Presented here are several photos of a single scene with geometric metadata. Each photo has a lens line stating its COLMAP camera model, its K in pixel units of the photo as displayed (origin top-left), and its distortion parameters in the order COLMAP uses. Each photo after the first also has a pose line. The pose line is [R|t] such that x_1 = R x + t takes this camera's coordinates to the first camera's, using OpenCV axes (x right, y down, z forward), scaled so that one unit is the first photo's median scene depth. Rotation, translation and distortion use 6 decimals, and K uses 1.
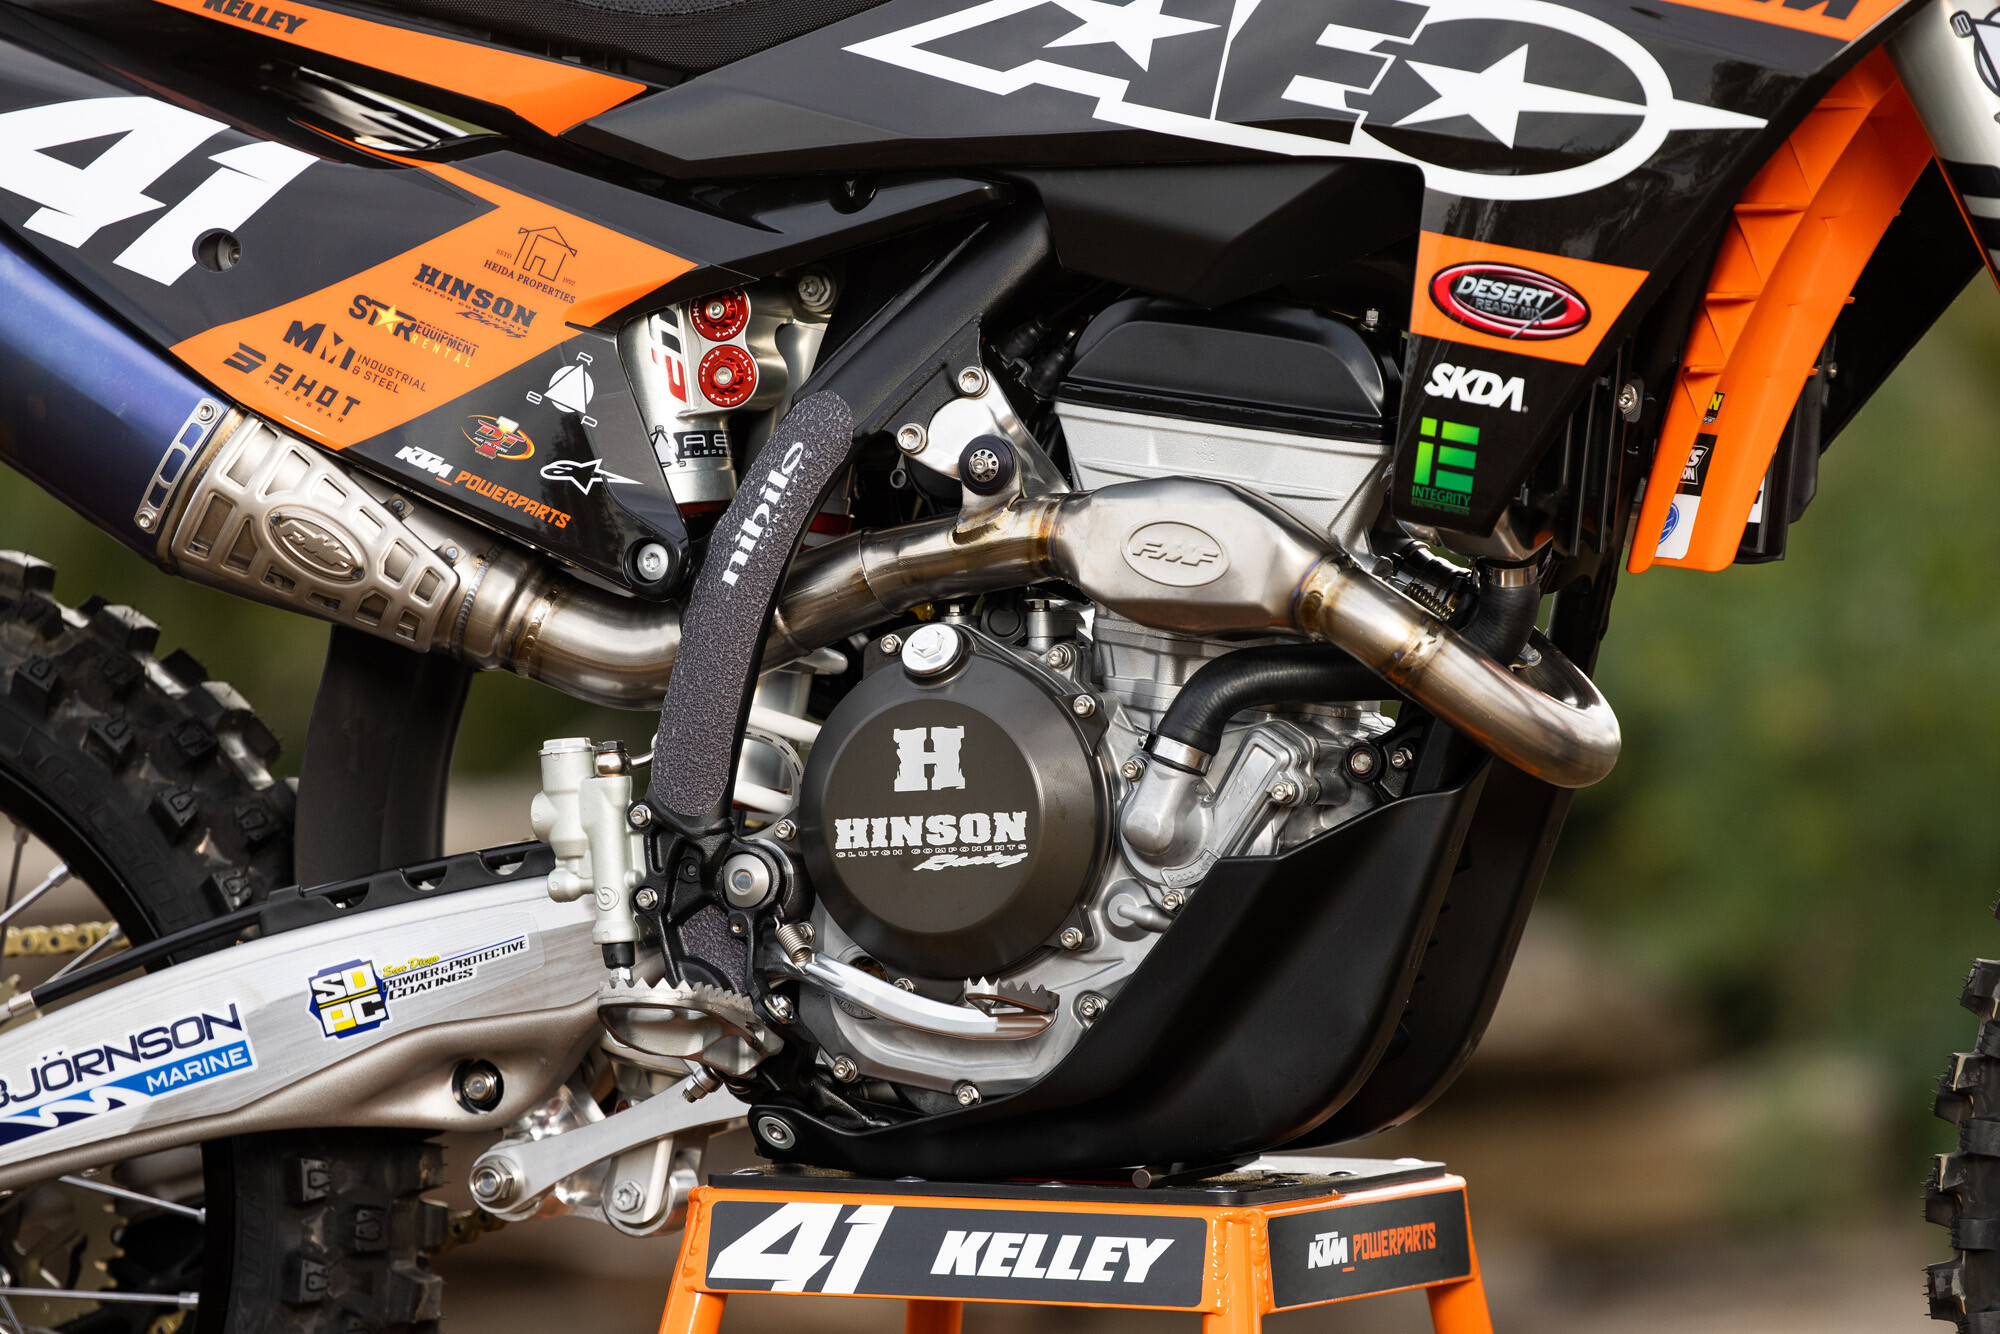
lens RADIAL K [[13189.5, 0, 973.4], [0, 13189.5, 736.4], [0, 0, 1]] dist [1.576009, 0.000000]
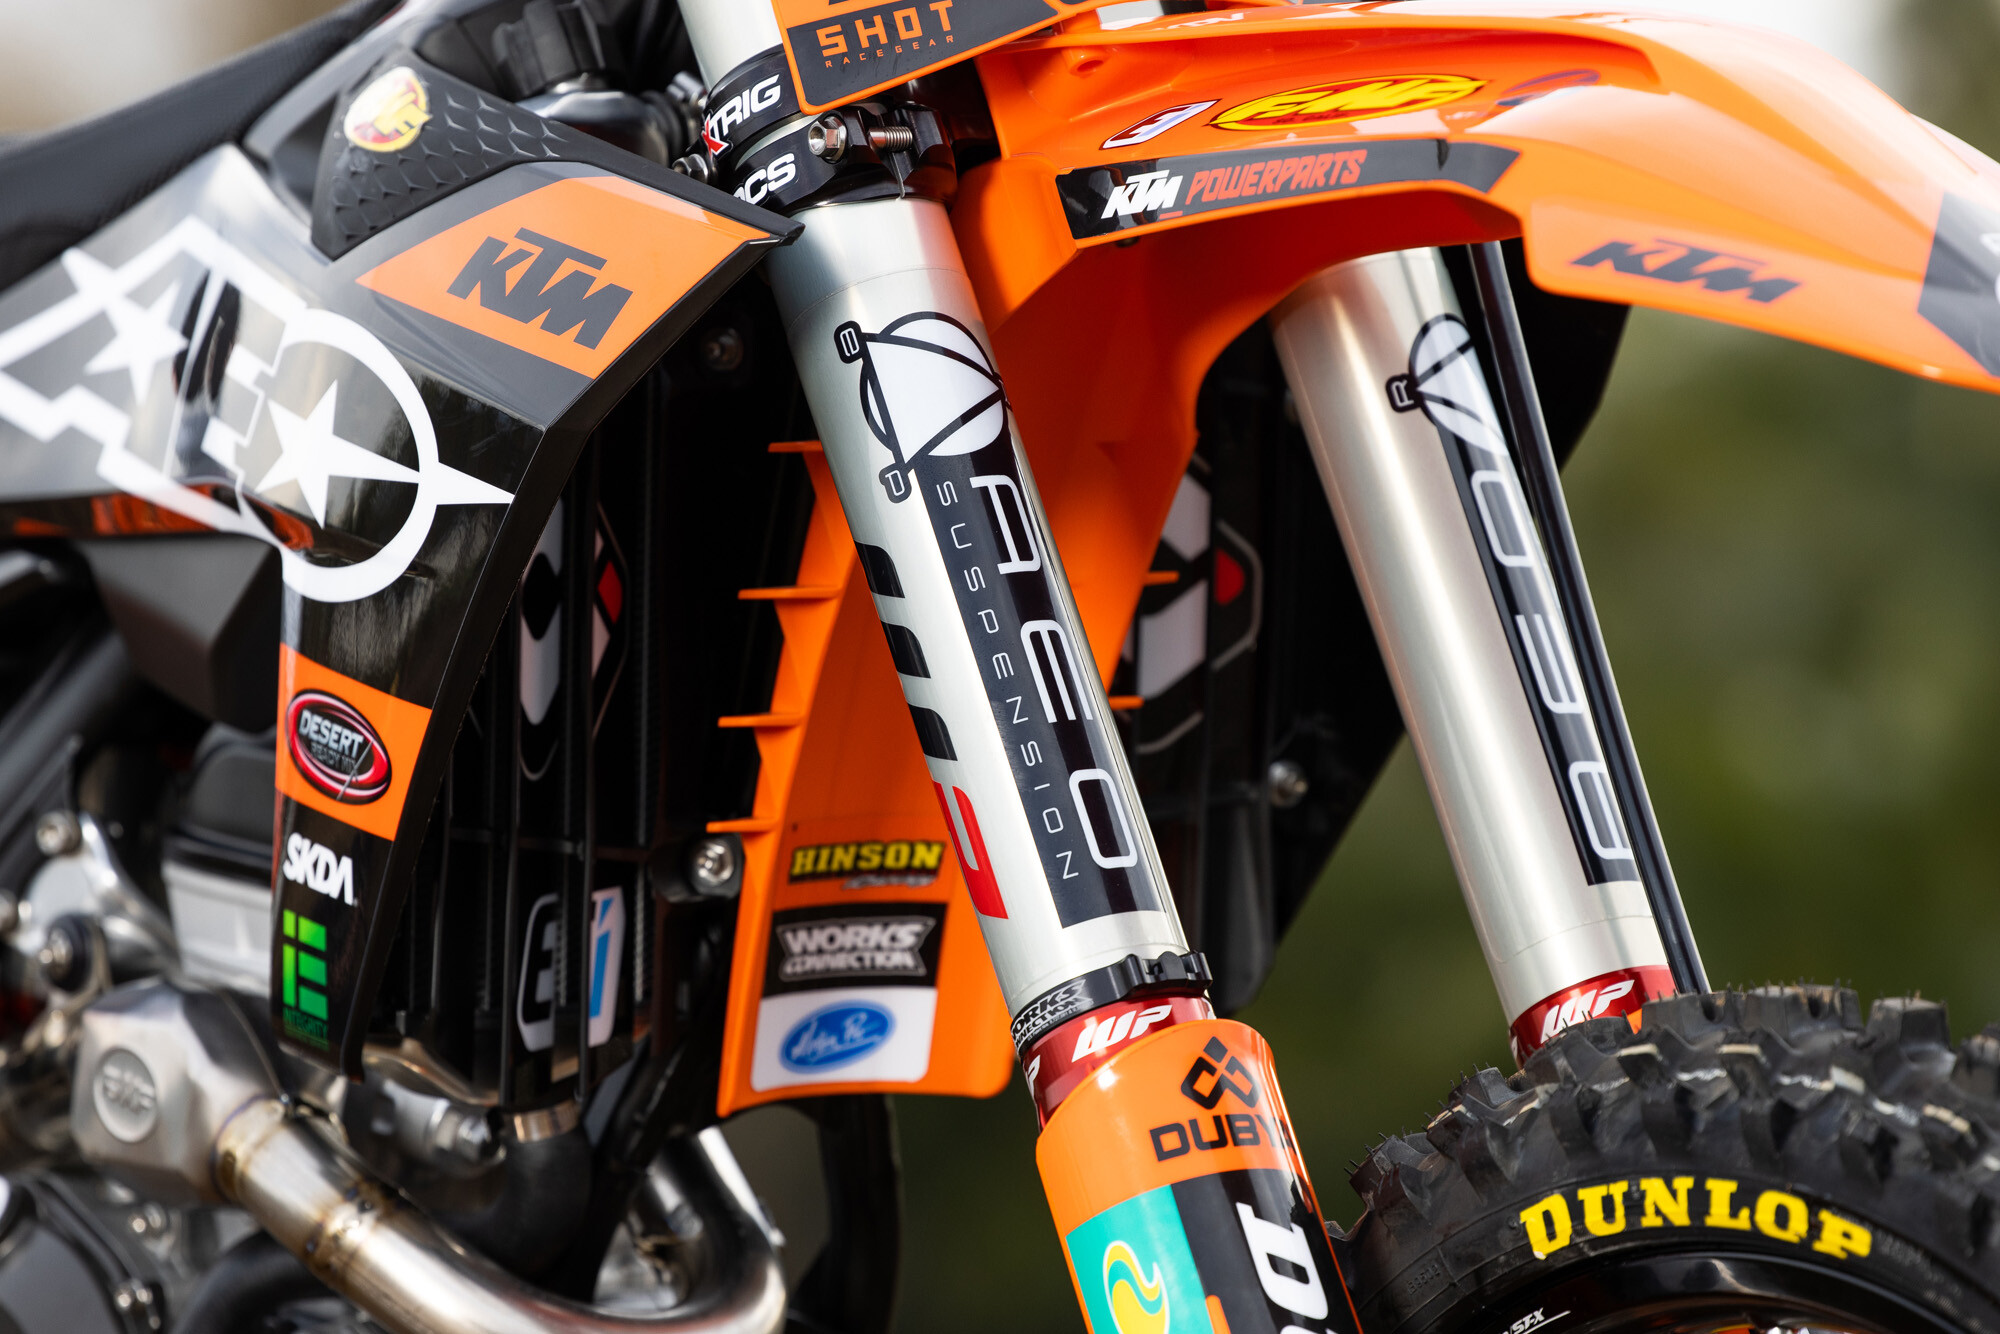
lens RADIAL K [[13189.5, 0, 1097.8], [0, 13189.5, 684.6], [0, 0, 1]] dist [1.576009, 0.000000]
pose [[0.869830, -0.017565, -0.493038, 0.400307], [0.024019, 0.999689, 0.006759, -0.038167], [0.492766, -0.017721, 0.869981, 0.397411]]
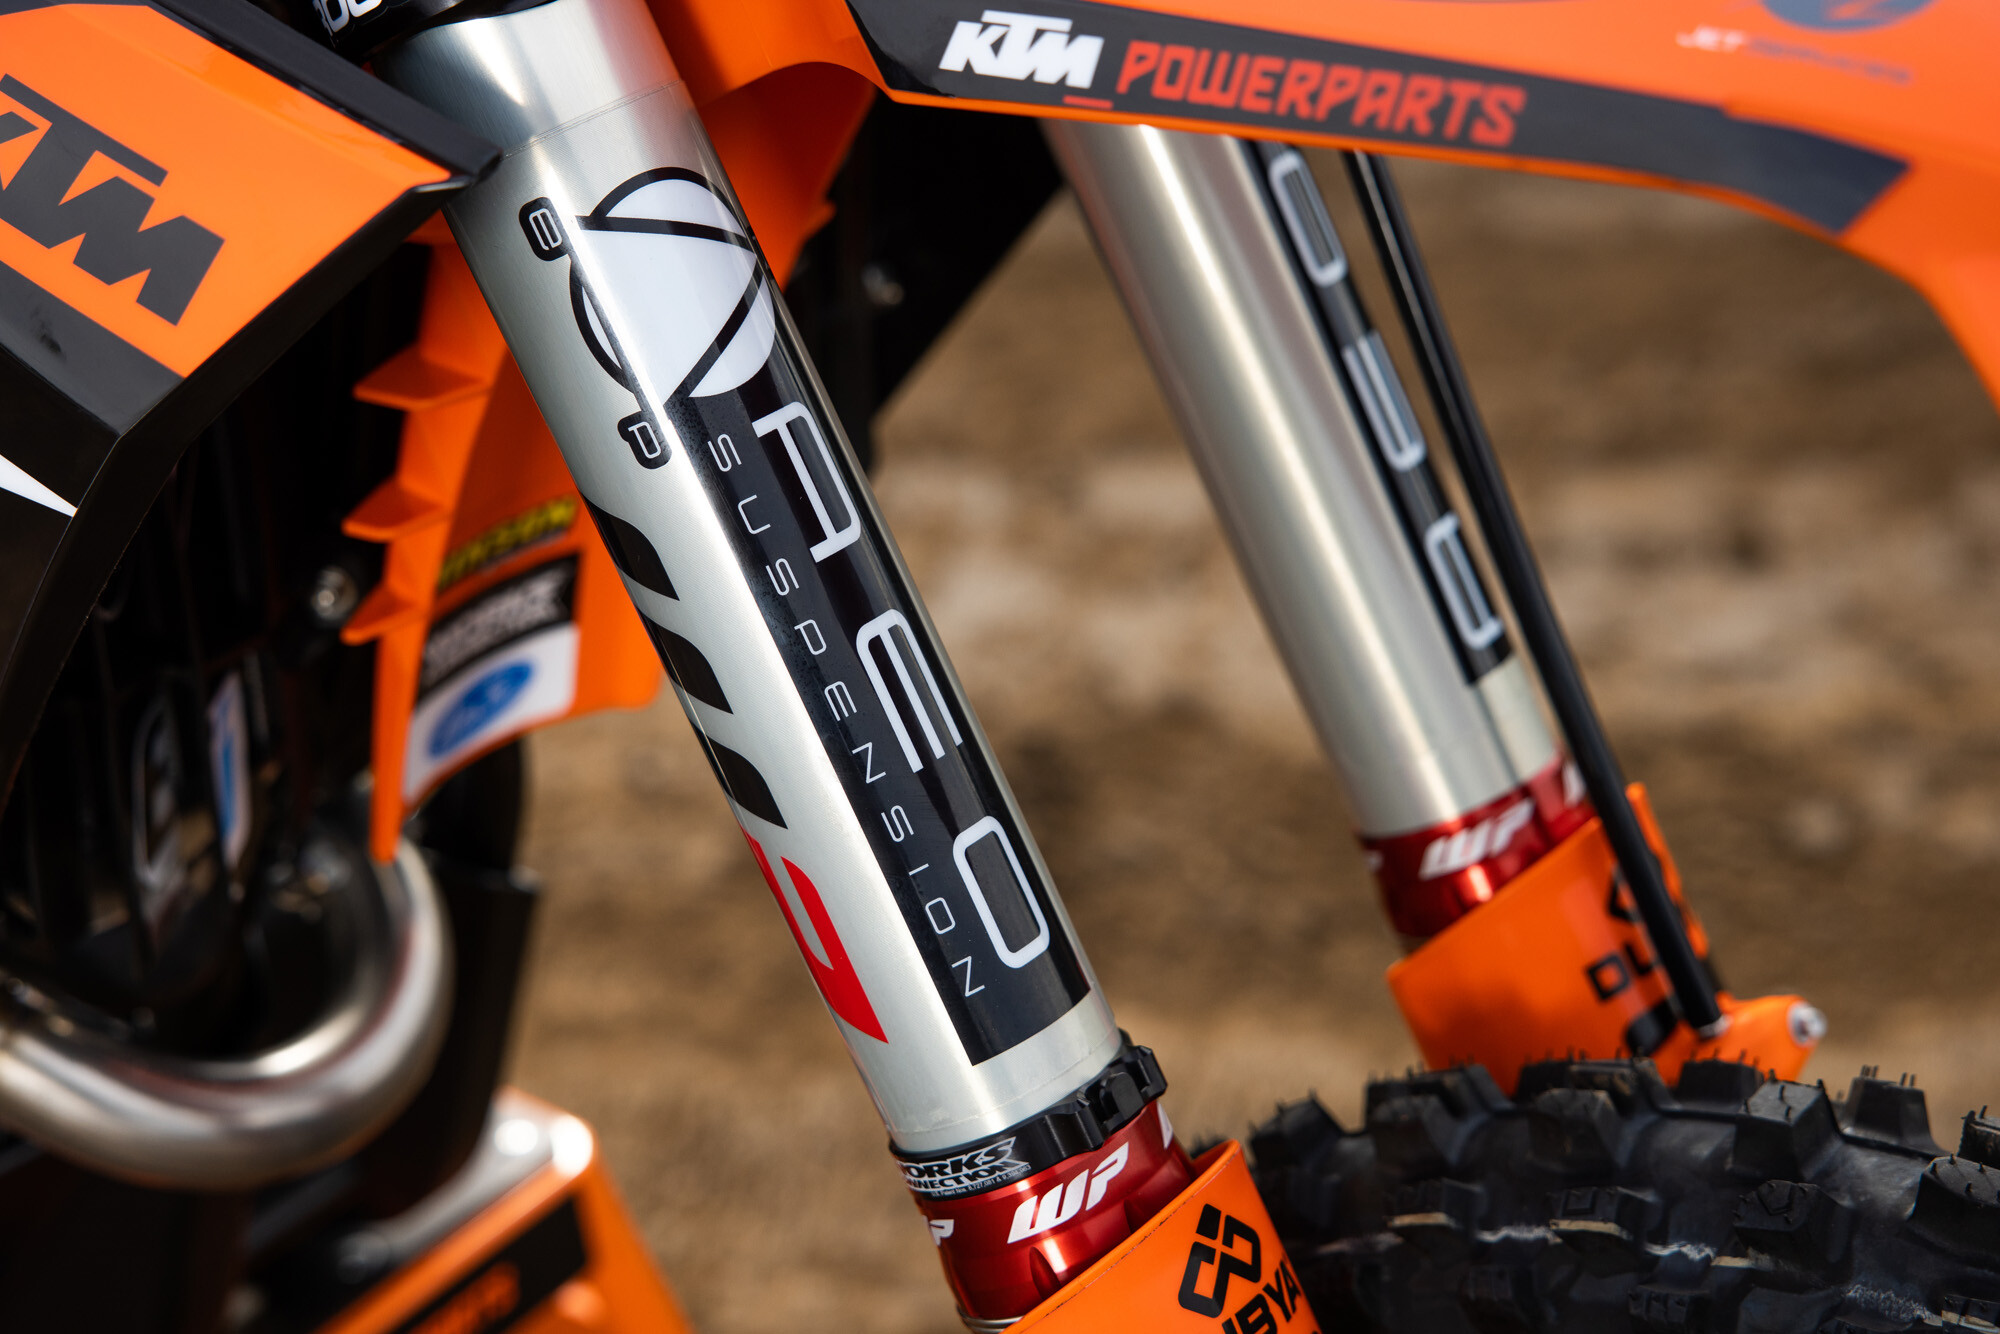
lens RADIAL K [[3365.6, 0, 998.8], [0, 3365.6, 670.9], [0, 0, 1]] dist [0.180986, 0.000000]
pose [[0.968099, 0.056623, -0.244087, 0.113967], [0.063040, 0.887760, 0.455970, -0.088599], [0.242509, -0.456811, 0.855870, 0.854863]]
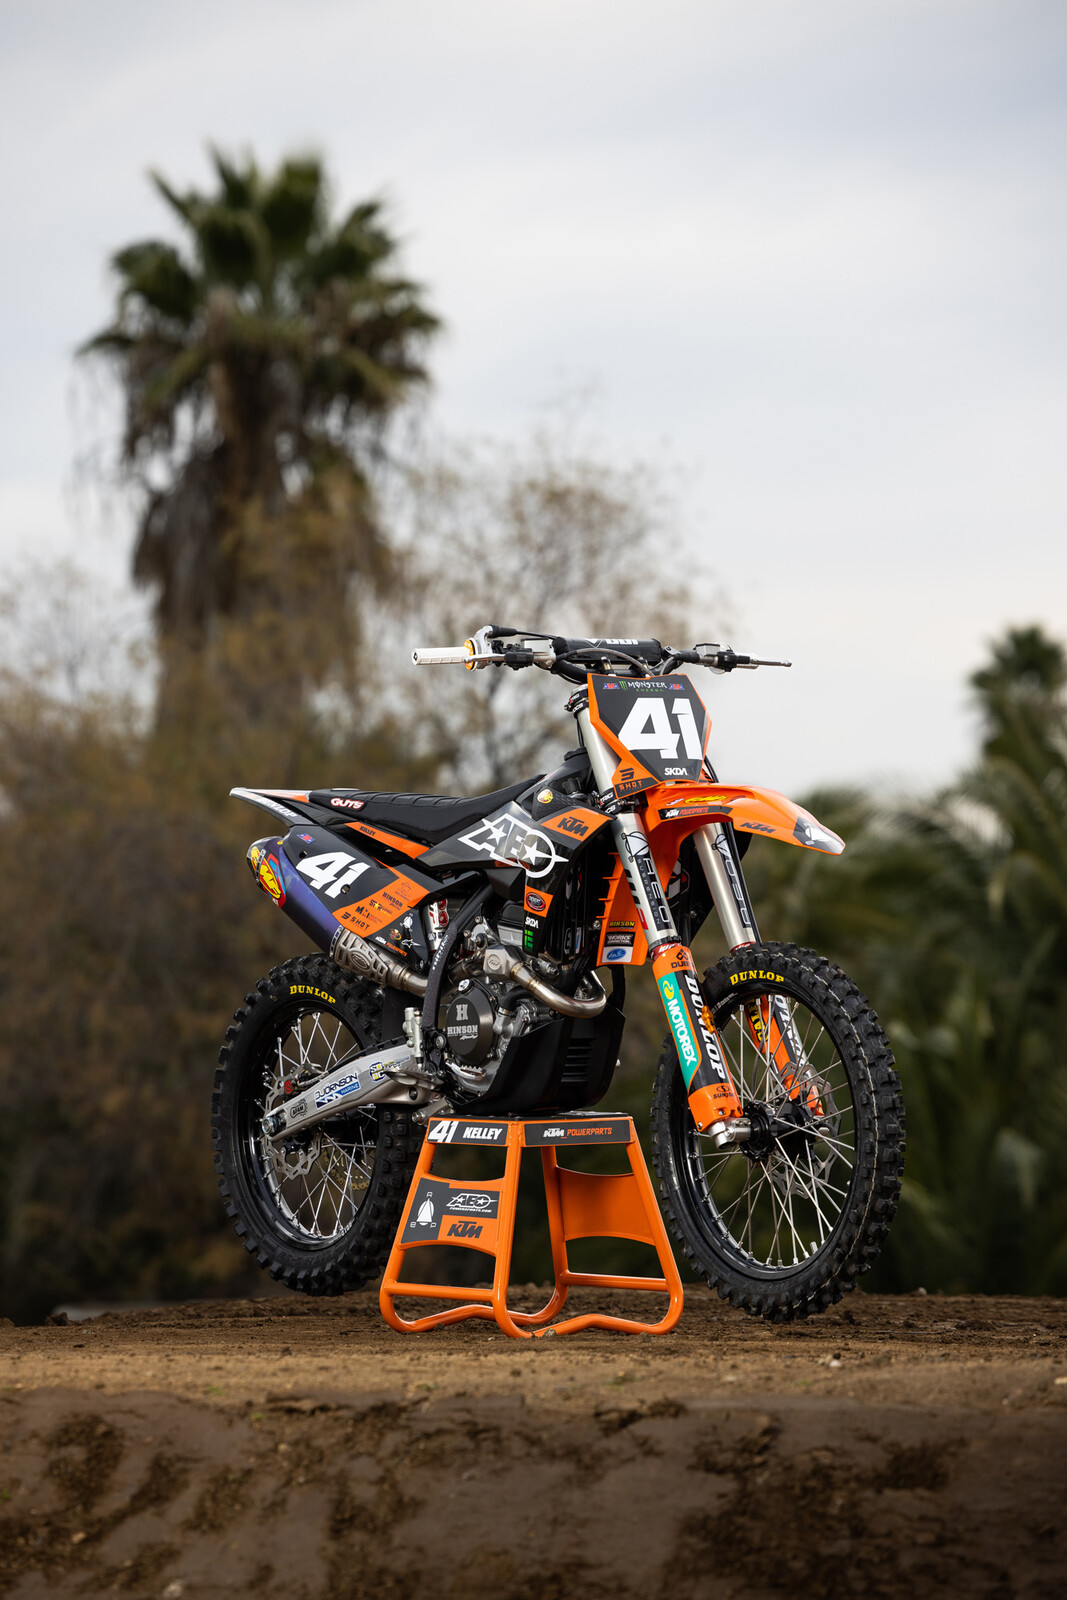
lens RADIAL K [[8619.0, 0, 531.7], [0, 8619.0, 795.6], [0, 0, 1]] dist [0.929218, 0.000000]
pose [[0.869312, -0.016134, -0.494000, 1.323692], [0.004342, 0.999678, -0.025009, 0.001495], [0.494245, 0.019596, 0.869102, -1.304999]]
